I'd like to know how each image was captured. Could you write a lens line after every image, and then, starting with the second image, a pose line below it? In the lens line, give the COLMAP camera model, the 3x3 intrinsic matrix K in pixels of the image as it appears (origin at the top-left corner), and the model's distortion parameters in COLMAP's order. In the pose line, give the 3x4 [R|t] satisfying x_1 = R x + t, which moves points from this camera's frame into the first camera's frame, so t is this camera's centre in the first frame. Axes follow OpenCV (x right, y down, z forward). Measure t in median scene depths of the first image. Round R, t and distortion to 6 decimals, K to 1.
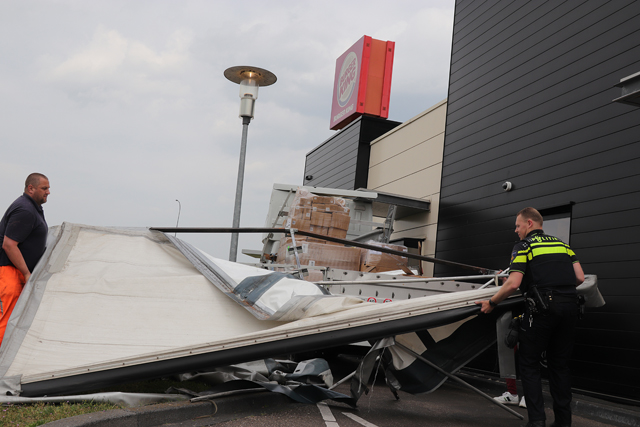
lens RADIAL K [[709.1, 0, 320.0], [0, 709.1, 213.5], [0, 0, 1]] dist [-0.019138, 0.005009]
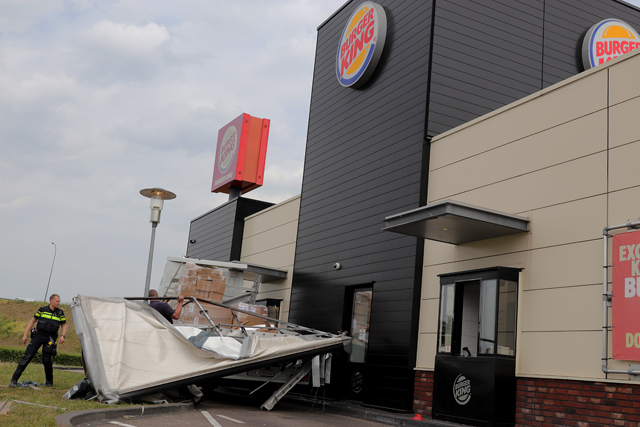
lens RADIAL K [[709.1, 0, 320.0], [0, 709.1, 213.5], [0, 0, 1]] dist [-0.019138, 0.005009]
pose [[0.985378, 0.026786, 0.168266, -0.010906], [-0.016566, 0.997948, -0.061853, -0.046931], [-0.169578, 0.058162, 0.983799, -0.346563]]
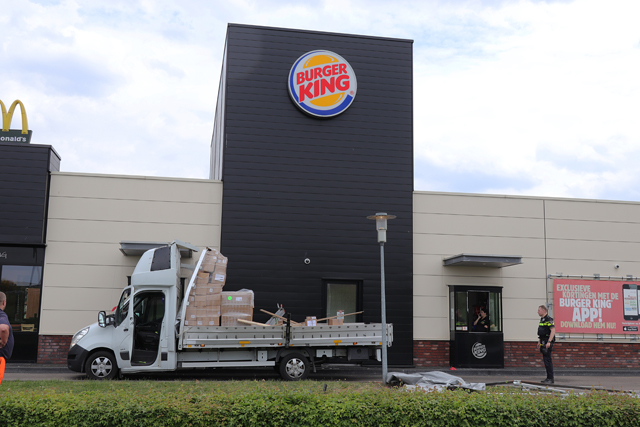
lens RADIAL K [[709.1, 0, 320.0], [0, 709.1, 213.5], [0, 0, 1]] dist [-0.019138, 0.005009]
pose [[0.121711, 0.054460, 0.991070, -1.295885], [-0.148669, 0.988230, -0.036046, -0.083584], [-0.981368, -0.142954, 0.128374, 0.636092]]
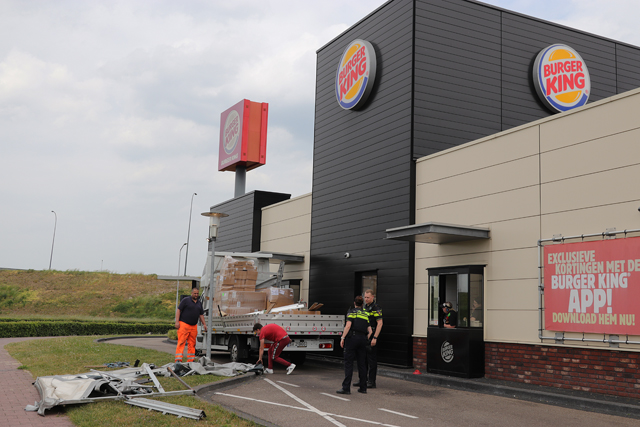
lens RADIAL K [[709.1, 0, 320.0], [0, 709.1, 213.5], [0, 0, 1]] dist [-0.019138, 0.005009]
pose [[0.981847, -0.045863, 0.184047, -0.113012], [0.043478, 0.998910, 0.016979, -0.152004], [-0.184625, -0.008669, 0.982771, -0.655982]]
